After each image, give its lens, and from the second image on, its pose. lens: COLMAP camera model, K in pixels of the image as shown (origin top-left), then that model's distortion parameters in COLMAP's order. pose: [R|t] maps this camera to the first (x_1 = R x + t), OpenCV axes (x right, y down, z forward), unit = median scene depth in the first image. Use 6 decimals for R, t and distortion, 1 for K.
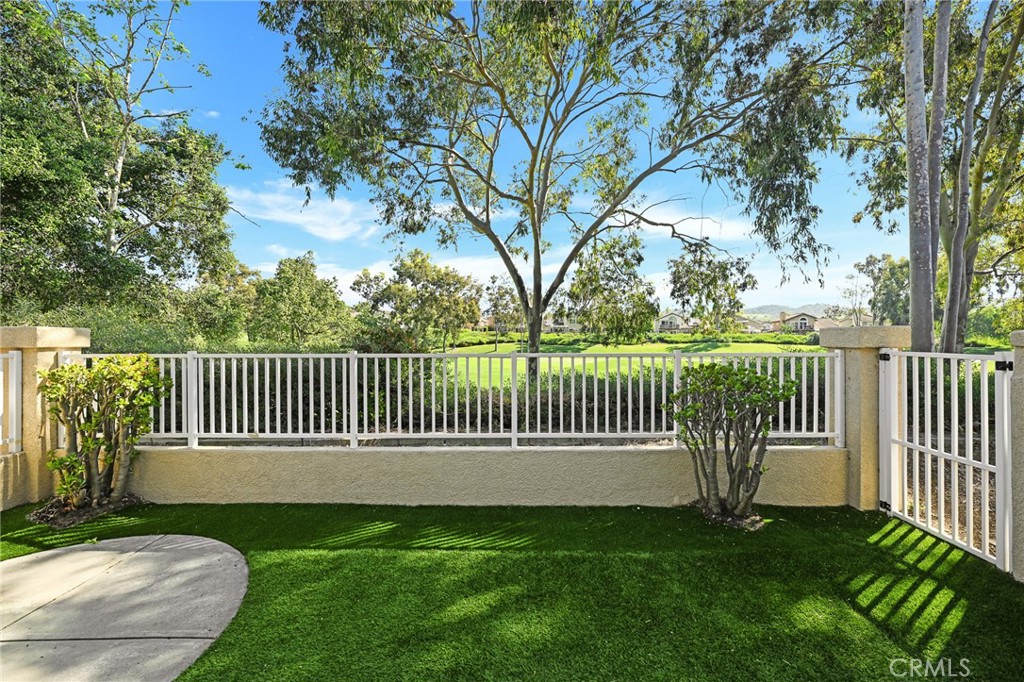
lens RADIAL K [[410.8, 0, 511.1], [0, 410.8, 343.6], [0, 0, 1]] dist [-0.000767, 0.000037]
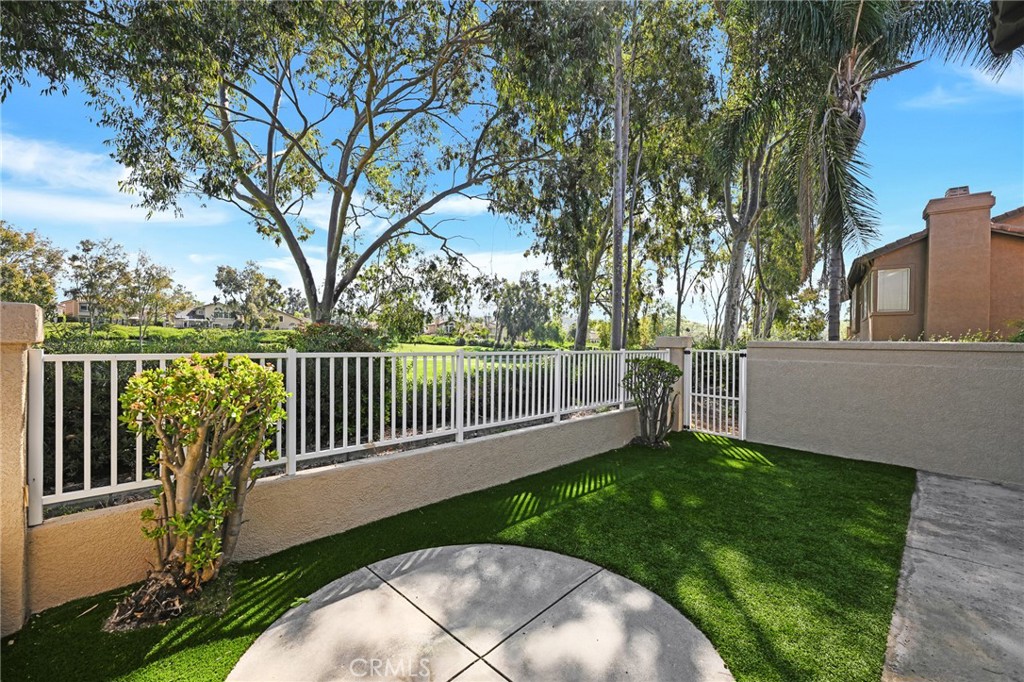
lens RADIAL K [[425.5, 0, 522.4], [0, 425.5, 342.8], [0, 0, 1]] dist [-0.022404, 0.000099]
pose [[0.684850, 0.011766, 0.728590, -0.417212], [-0.010420, 0.999926, -0.006353, 0.002574], [-0.728610, -0.003241, 0.684921, 0.056979]]
